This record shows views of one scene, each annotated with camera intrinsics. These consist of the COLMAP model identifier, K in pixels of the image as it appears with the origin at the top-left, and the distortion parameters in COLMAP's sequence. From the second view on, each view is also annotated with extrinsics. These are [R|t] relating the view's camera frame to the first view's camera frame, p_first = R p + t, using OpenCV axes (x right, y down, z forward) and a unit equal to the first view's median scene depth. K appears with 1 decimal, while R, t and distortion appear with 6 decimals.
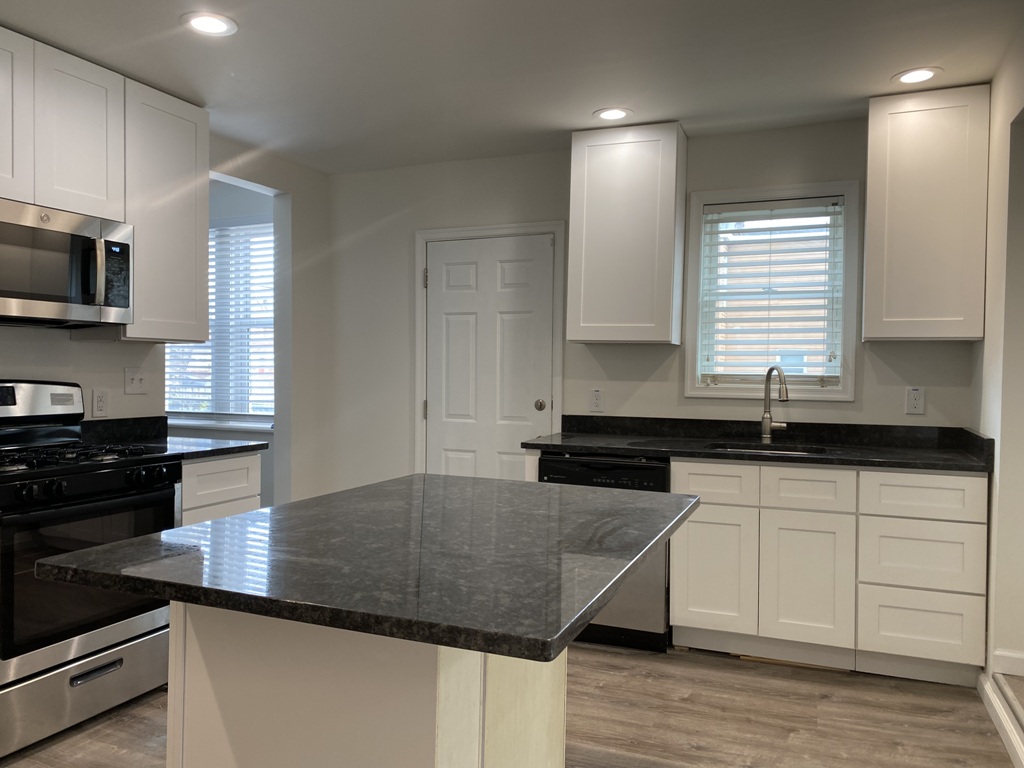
lens RADIAL K [[778.6, 0, 504.0], [0, 778.6, 384.5], [0, 0, 1]] dist [0.019158, -0.018382]
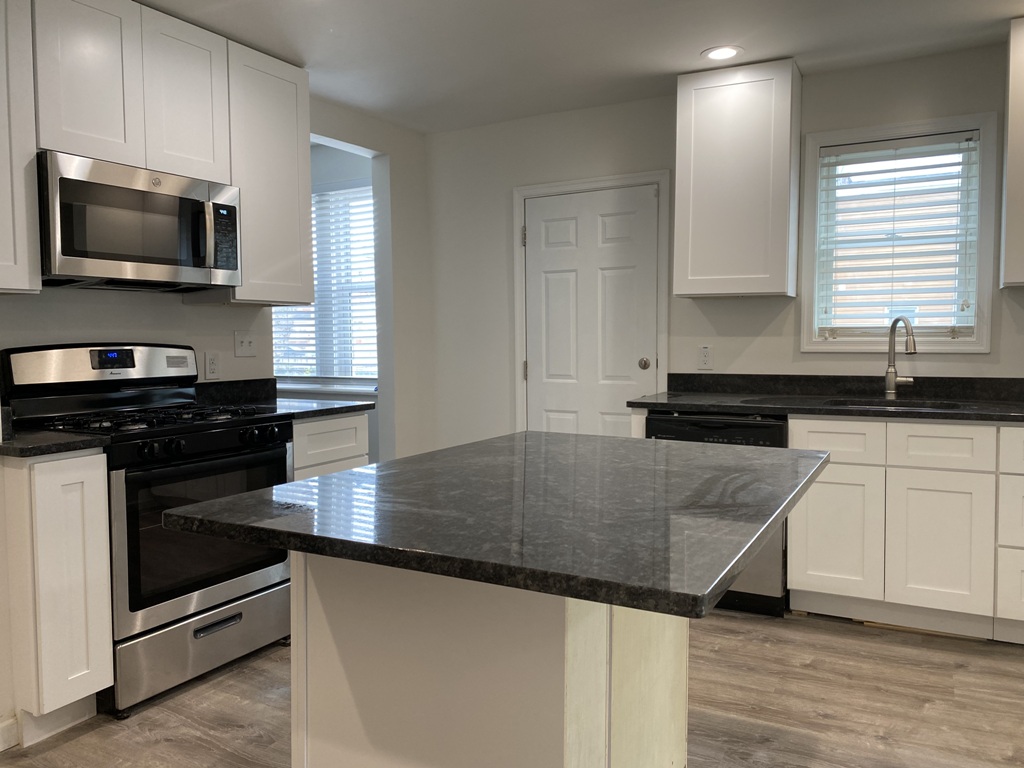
lens RADIAL K [[778.6, 0, 520.1], [0, 778.6, 378.7], [0, 0, 1]] dist [0.019158, -0.018382]
pose [[0.995280, -0.011739, -0.096331, -0.020294], [0.015140, 0.999285, 0.034648, 0.012719], [0.095855, -0.035943, 0.994746, 0.025189]]
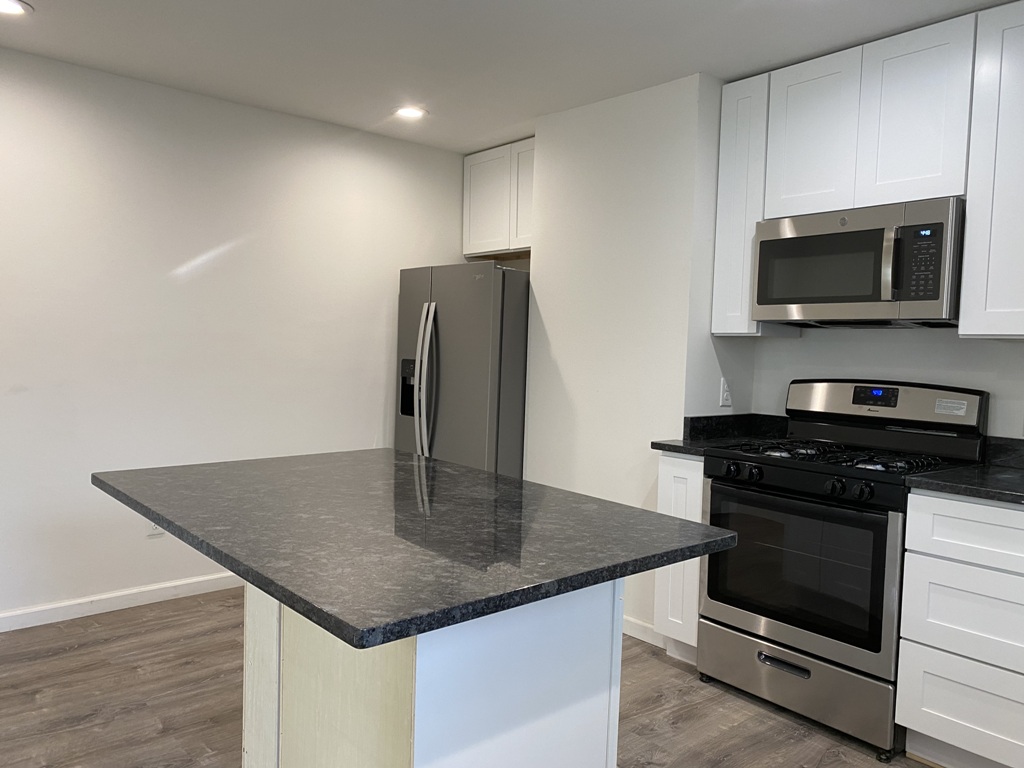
lens RADIAL K [[778.6, 0, 516.5], [0, 778.6, 395.0], [0, 0, 1]] dist [0.019158, -0.018382]
pose [[-0.444177, 0.032117, -0.895363, 0.462450], [-0.055493, 0.996452, 0.063272, -0.024156], [0.894219, 0.077791, -0.440819, 0.961442]]
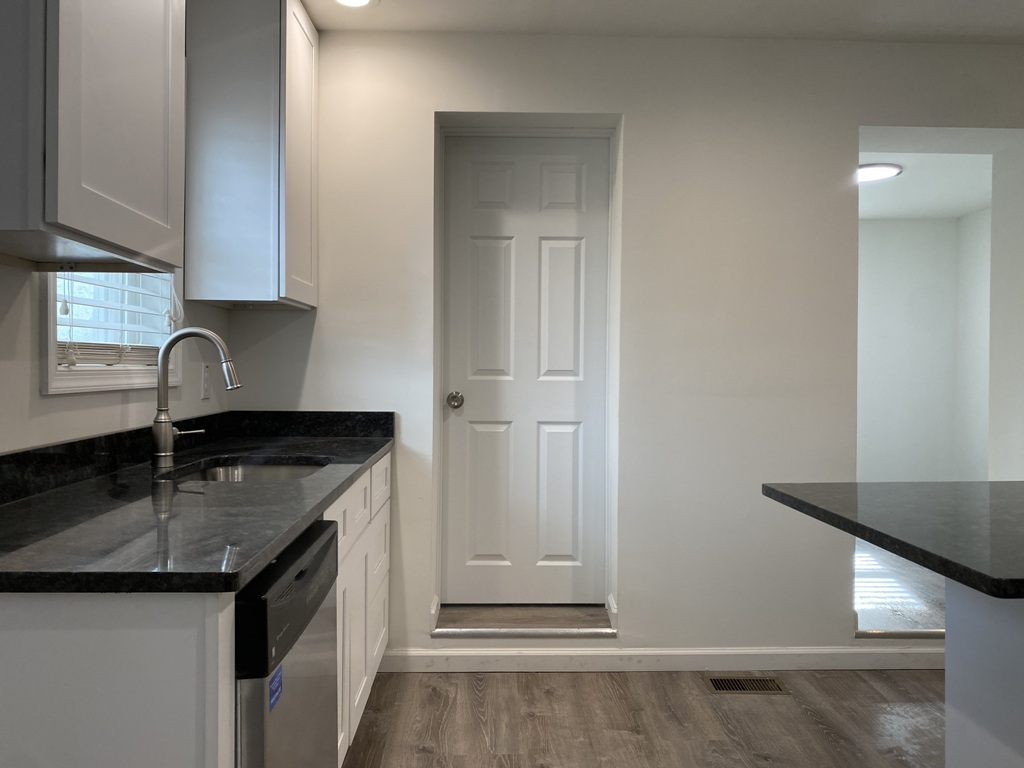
lens RADIAL K [[778.6, 0, 511.1], [0, 778.6, 374.8], [0, 0, 1]] dist [0.019158, -0.018382]
pose [[-0.380934, -0.028565, 0.924161, -0.326547], [0.012691, 0.999267, 0.036118, -0.009379], [-0.924515, 0.025487, -0.380292, 1.143704]]
